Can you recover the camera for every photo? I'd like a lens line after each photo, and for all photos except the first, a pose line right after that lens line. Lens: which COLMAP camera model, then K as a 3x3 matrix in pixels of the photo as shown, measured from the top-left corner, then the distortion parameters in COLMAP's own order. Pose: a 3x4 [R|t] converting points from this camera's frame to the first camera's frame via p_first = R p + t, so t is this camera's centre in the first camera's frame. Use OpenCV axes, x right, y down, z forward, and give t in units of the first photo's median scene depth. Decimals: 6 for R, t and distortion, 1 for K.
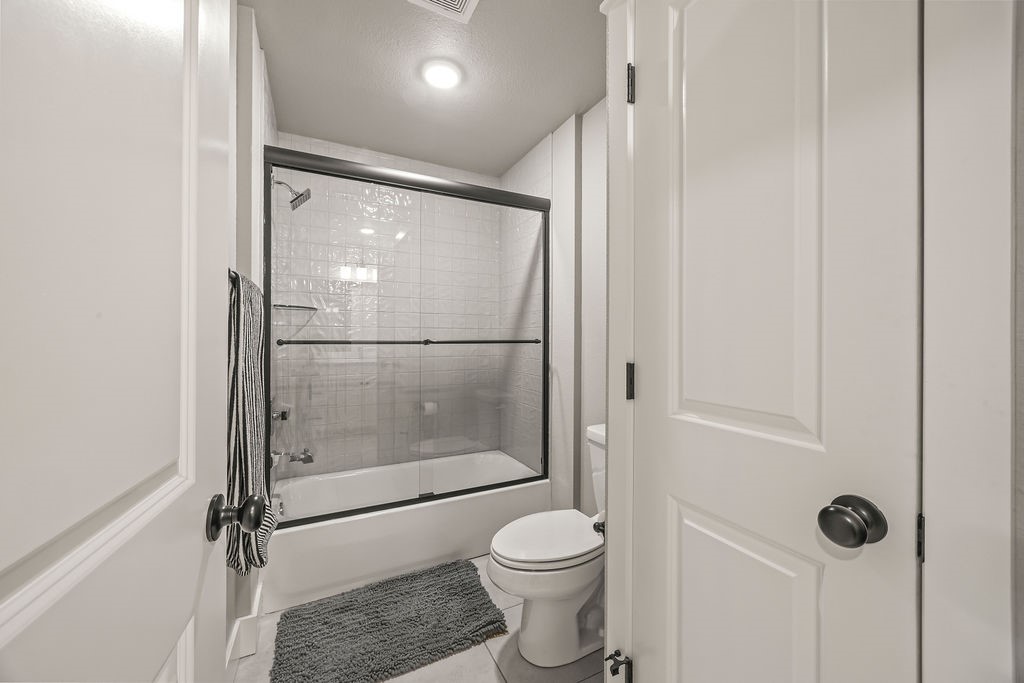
lens RADIAL K [[385.4, 0, 508.5], [0, 385.4, 340.5], [0, 0, 1]] dist [-0.002045, -0.000164]
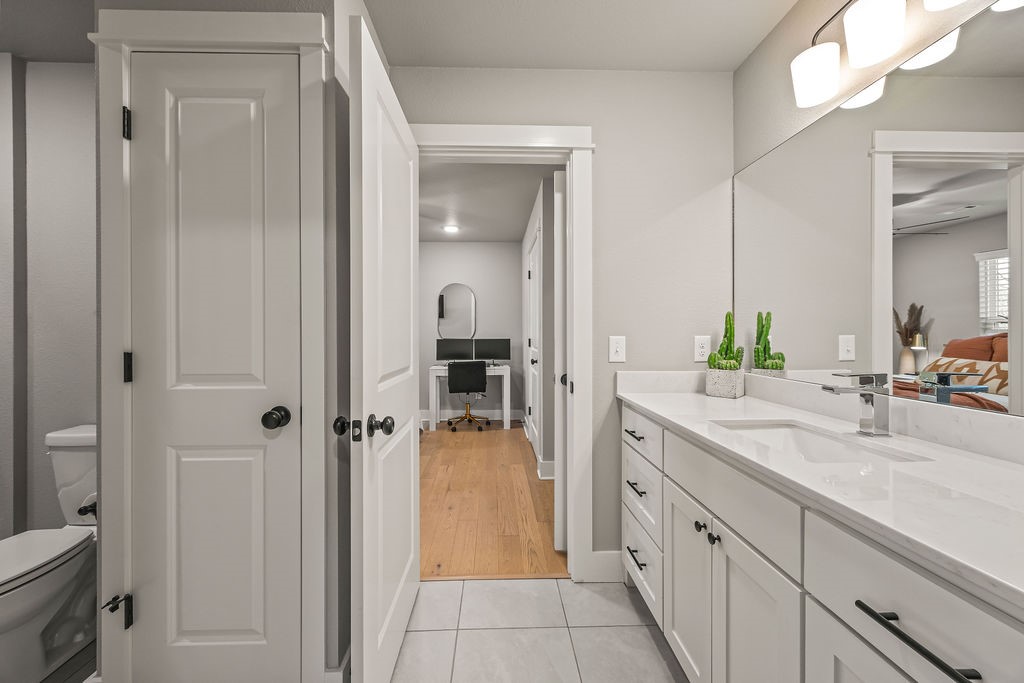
lens RADIAL K [[390.7, 0, 510.4], [0, 390.7, 339.7], [0, 0, 1]] dist [-0.001999, 0.002187]
pose [[0.418972, -0.002529, 0.907996, -0.306519], [0.008422, 0.999964, -0.001101, 0.031104], [-0.907960, 0.008109, 0.418978, -0.632406]]
